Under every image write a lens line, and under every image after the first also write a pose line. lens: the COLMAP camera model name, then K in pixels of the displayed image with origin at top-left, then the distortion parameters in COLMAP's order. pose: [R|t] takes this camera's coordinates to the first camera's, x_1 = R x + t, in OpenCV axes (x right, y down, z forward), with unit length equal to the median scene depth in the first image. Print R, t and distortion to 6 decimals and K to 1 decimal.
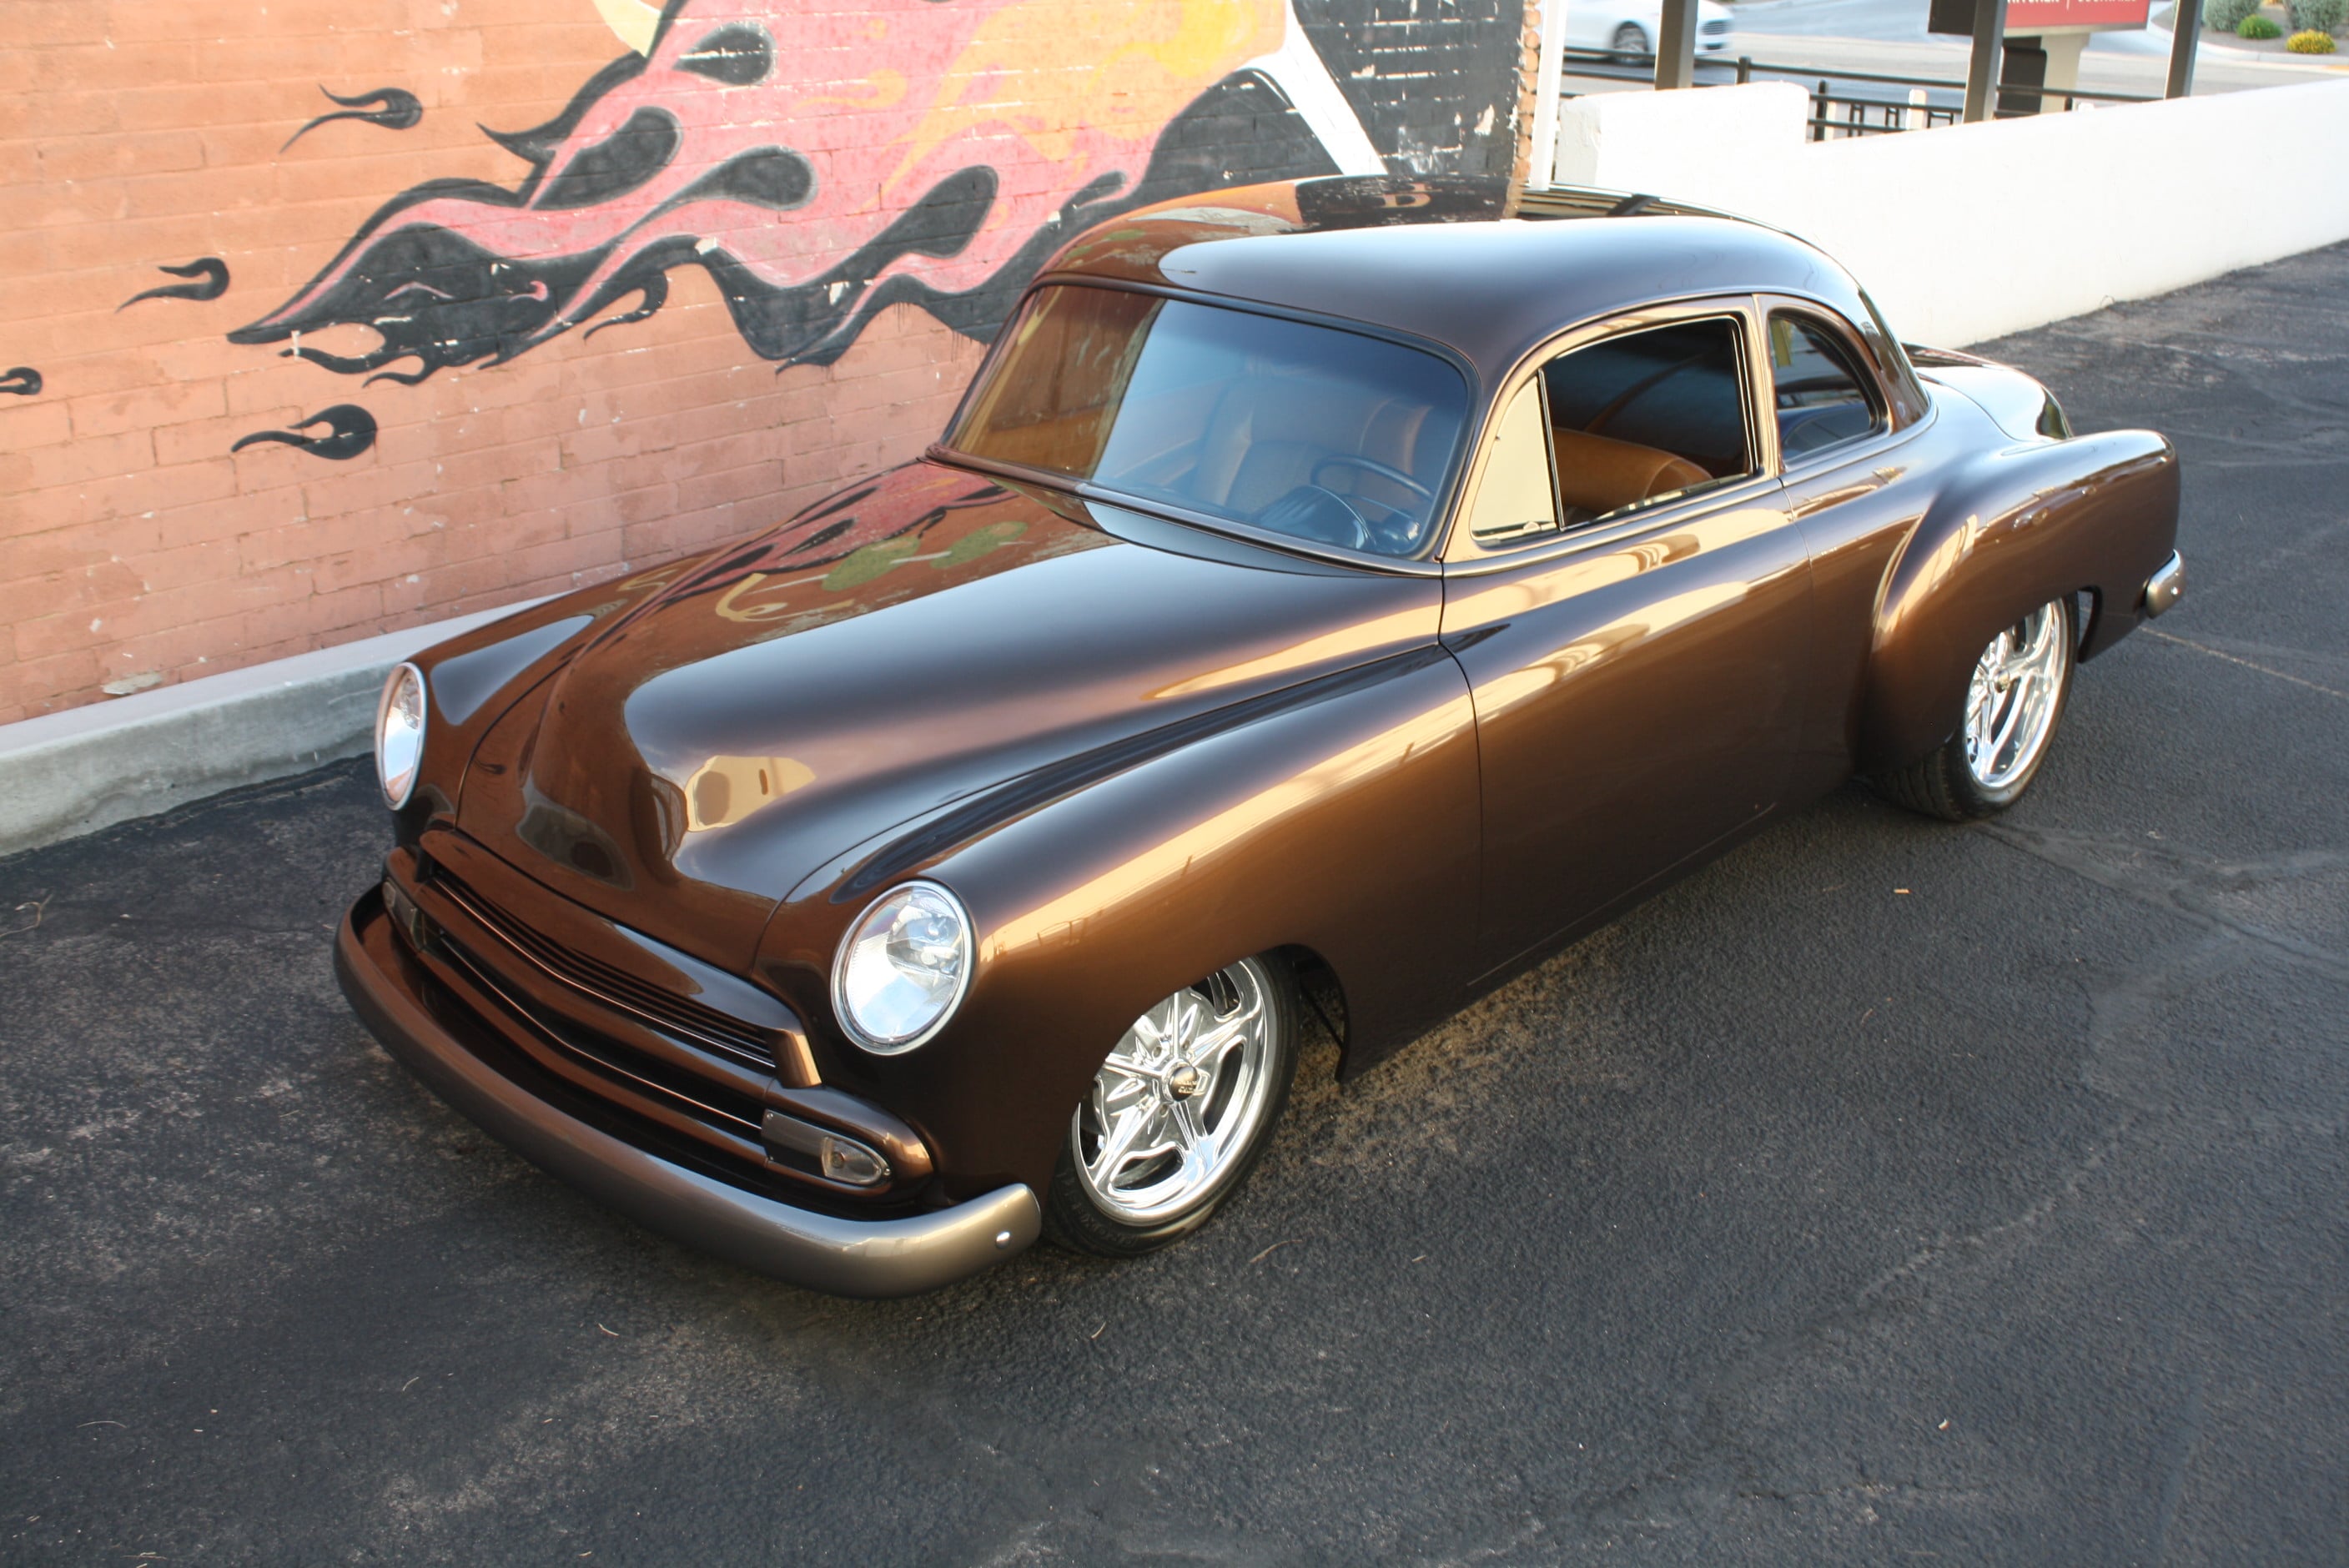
lens RADIAL K [[2460.1, 0, 1198.8], [0, 2460.1, 756.6], [0, 0, 1]] dist [-0.133018, 0.157027]
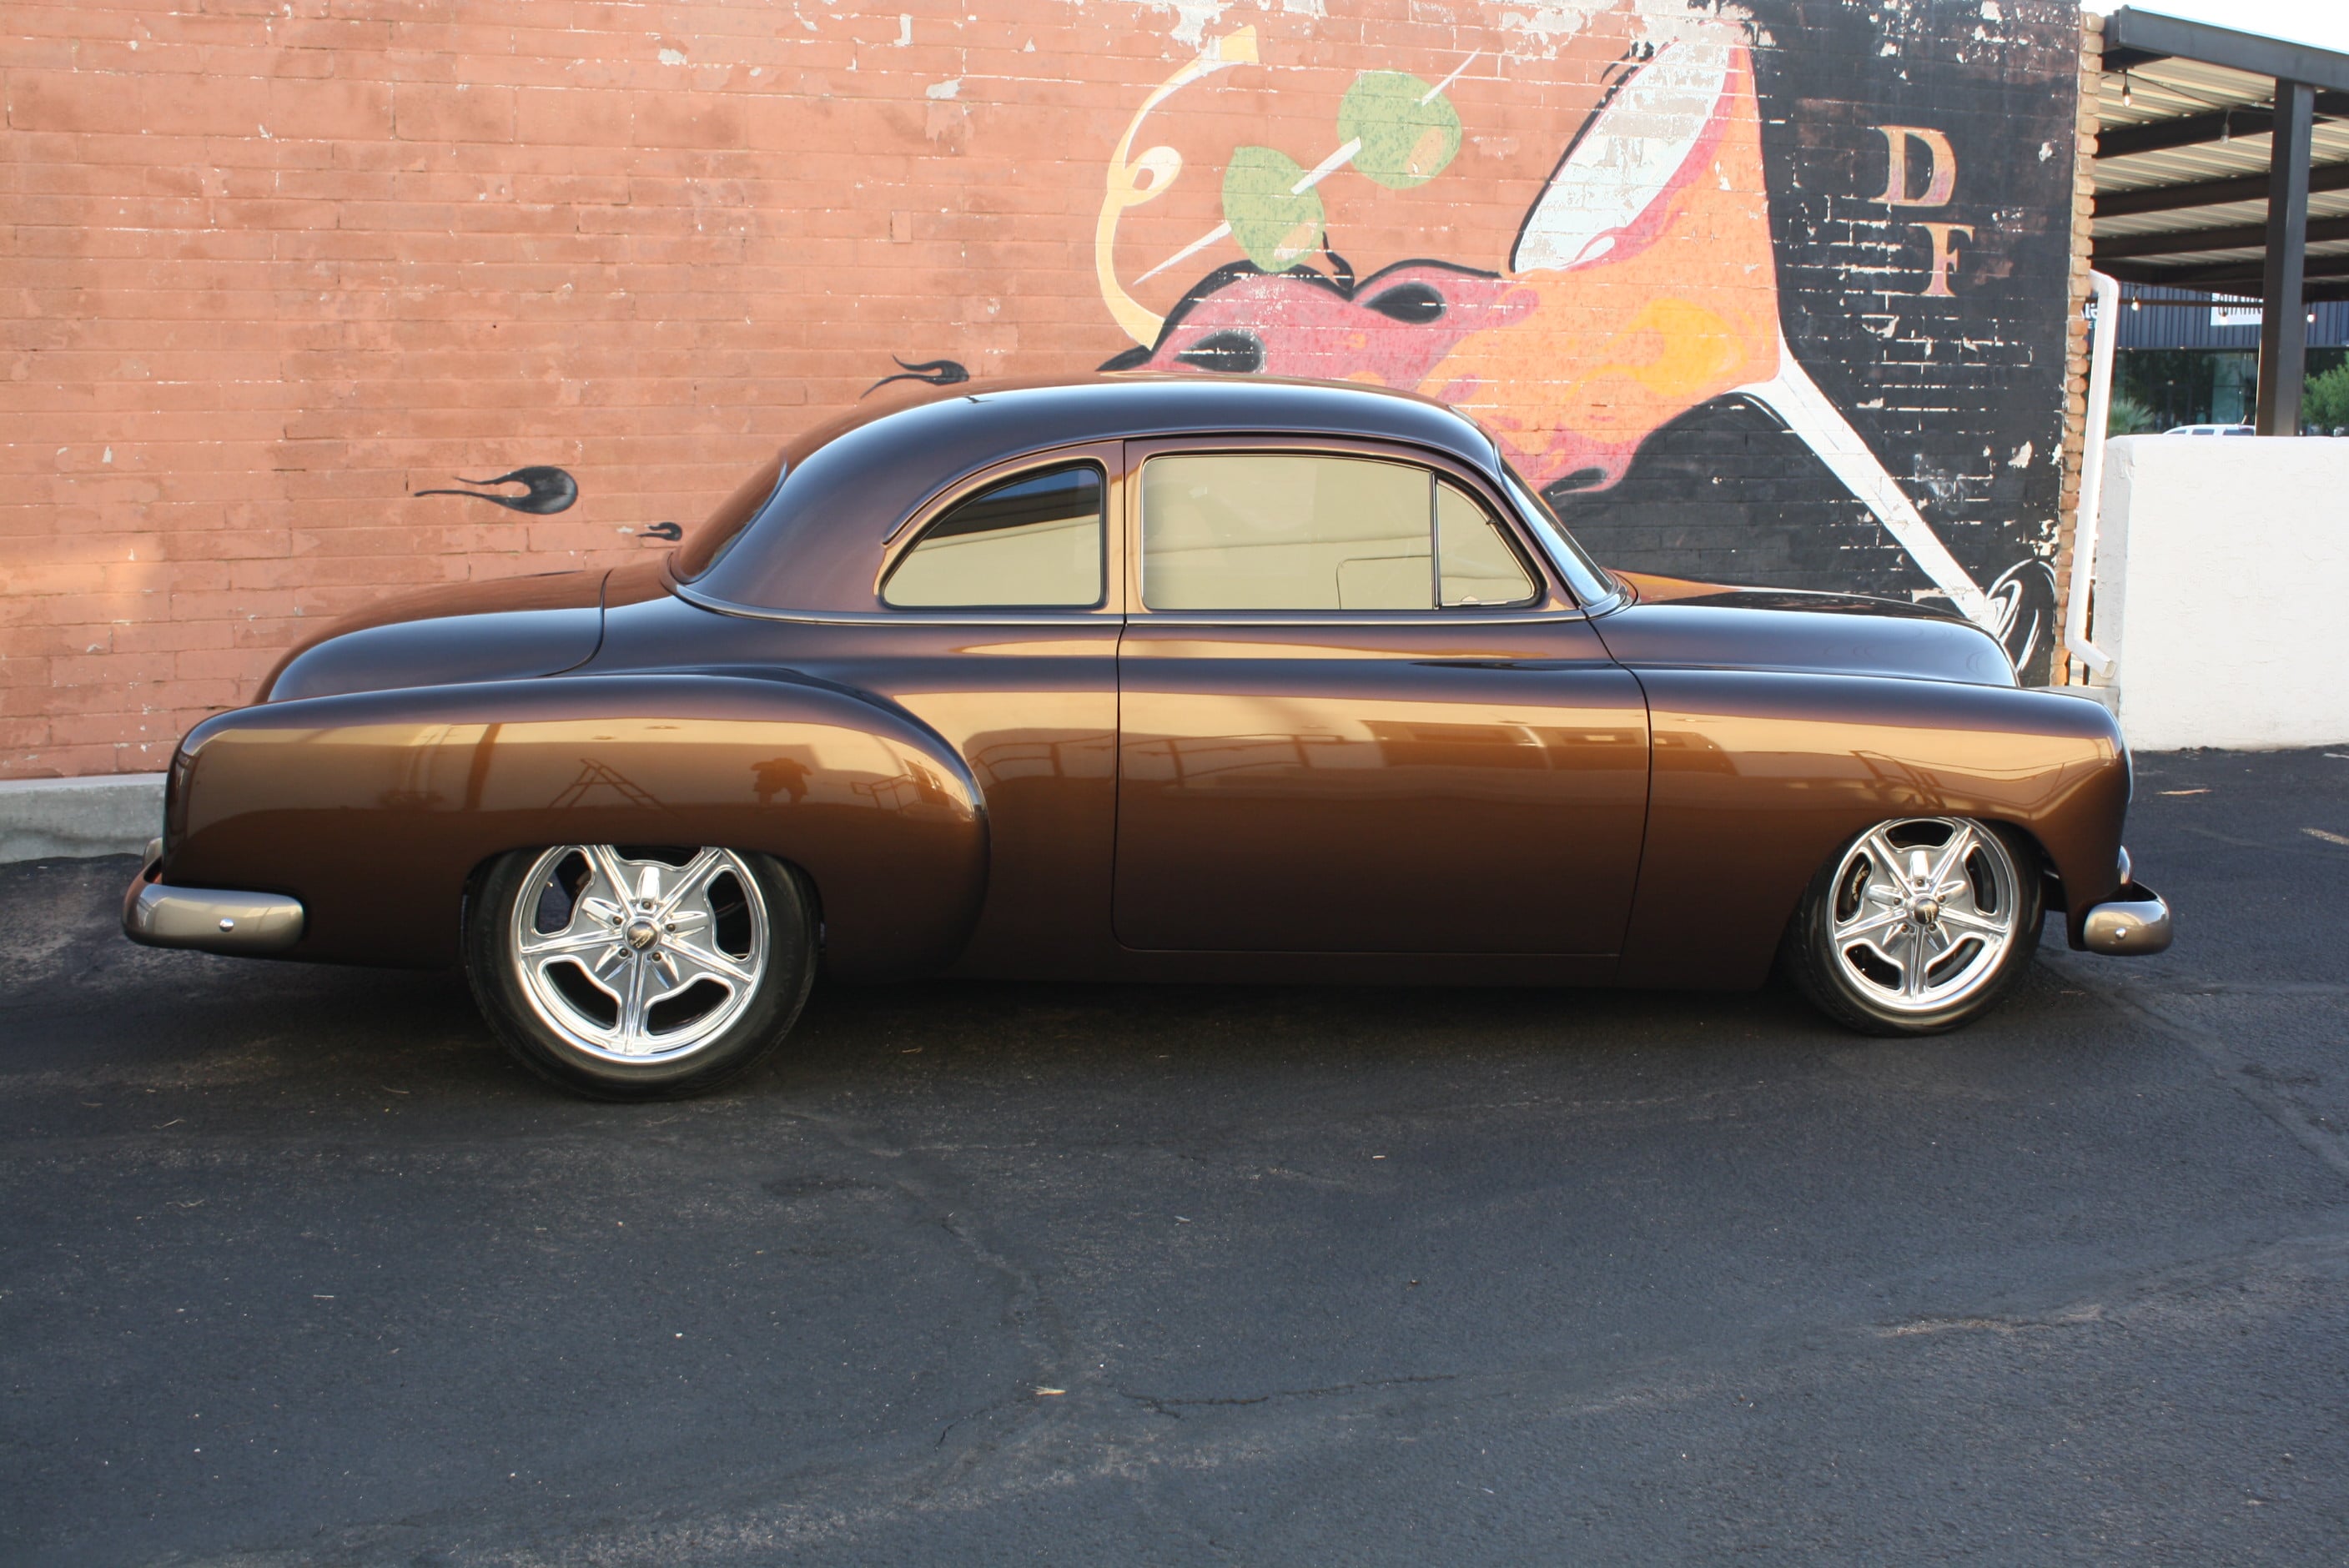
lens RADIAL K [[2359.3, 0, 1186.9], [0, 2359.3, 763.5], [0, 0, 1]] dist [-0.136740, 0.159446]
pose [[0.874884, 0.043588, -0.482367, 0.453308], [-0.142339, 0.975101, -0.170051, 0.167932], [0.462944, 0.217435, 0.859305, -0.089717]]
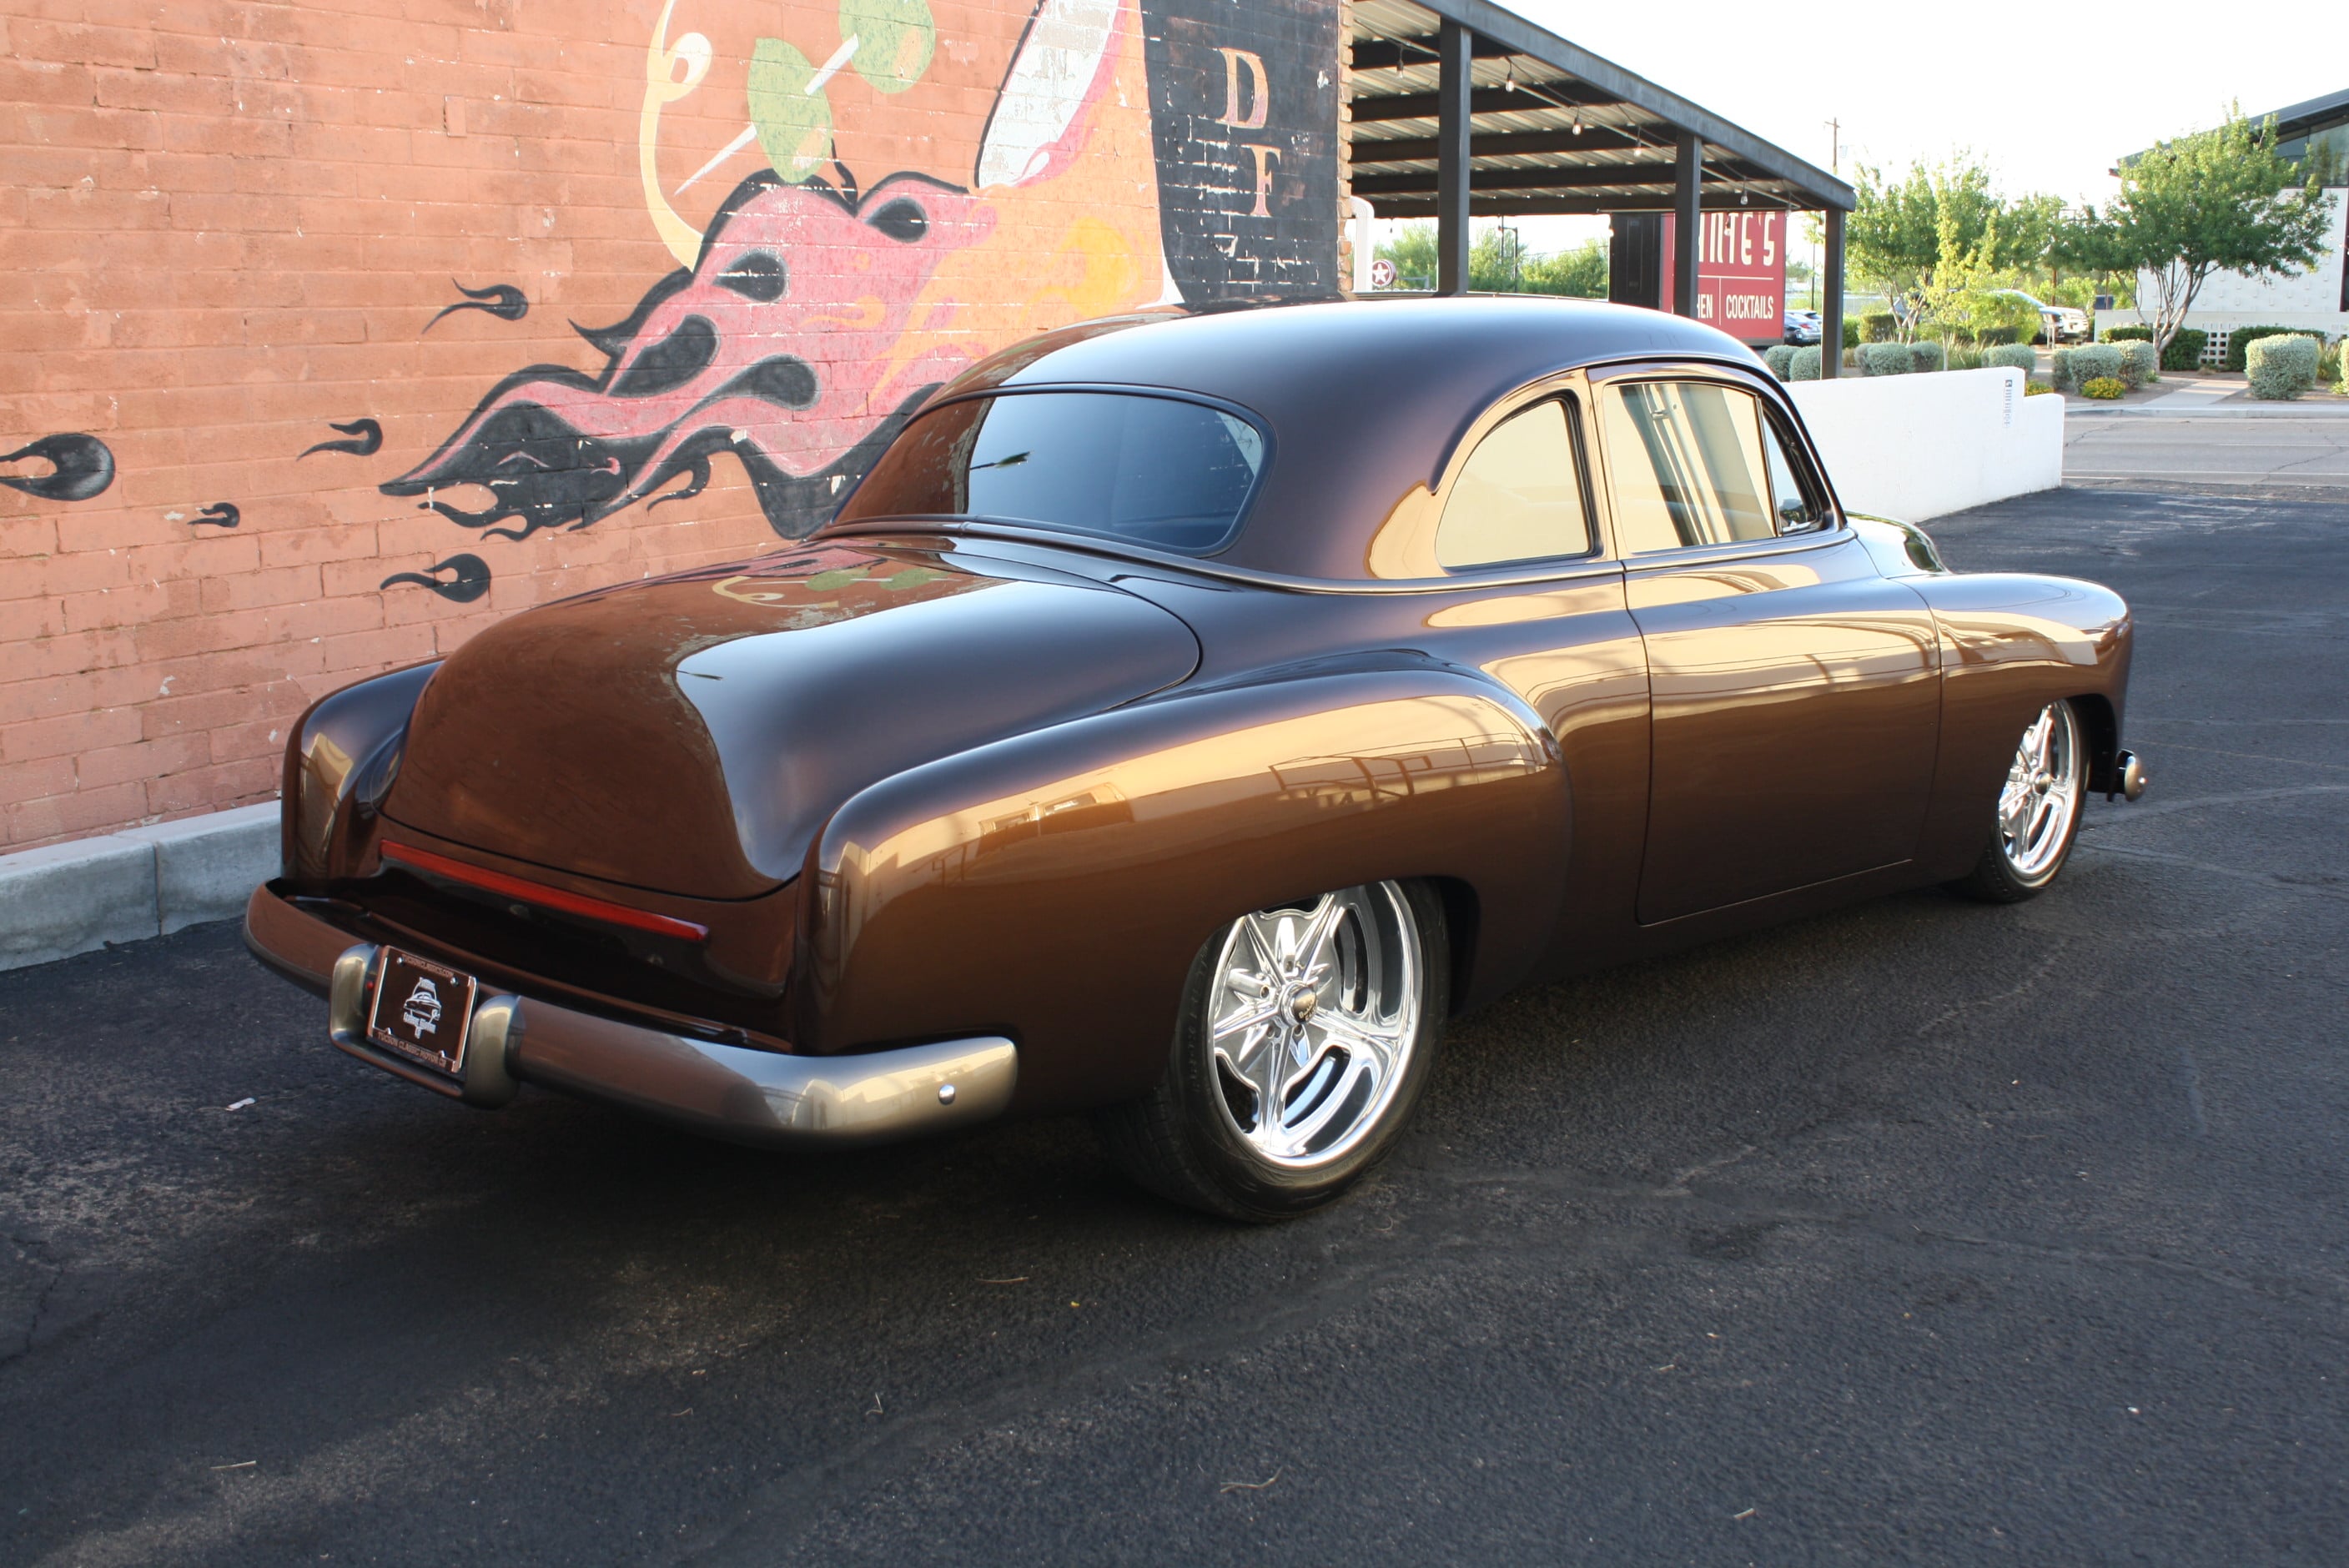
lens RADIAL K [[2397.3, 0, 1203.0], [0, 2397.3, 762.4], [0, 0, 1]] dist [-0.138679, 0.156706]
pose [[0.987796, -0.063156, 0.142373, -0.165509], [0.085796, 0.983550, -0.158961, 0.153033], [-0.129992, 0.169236, 0.976965, -0.120665]]
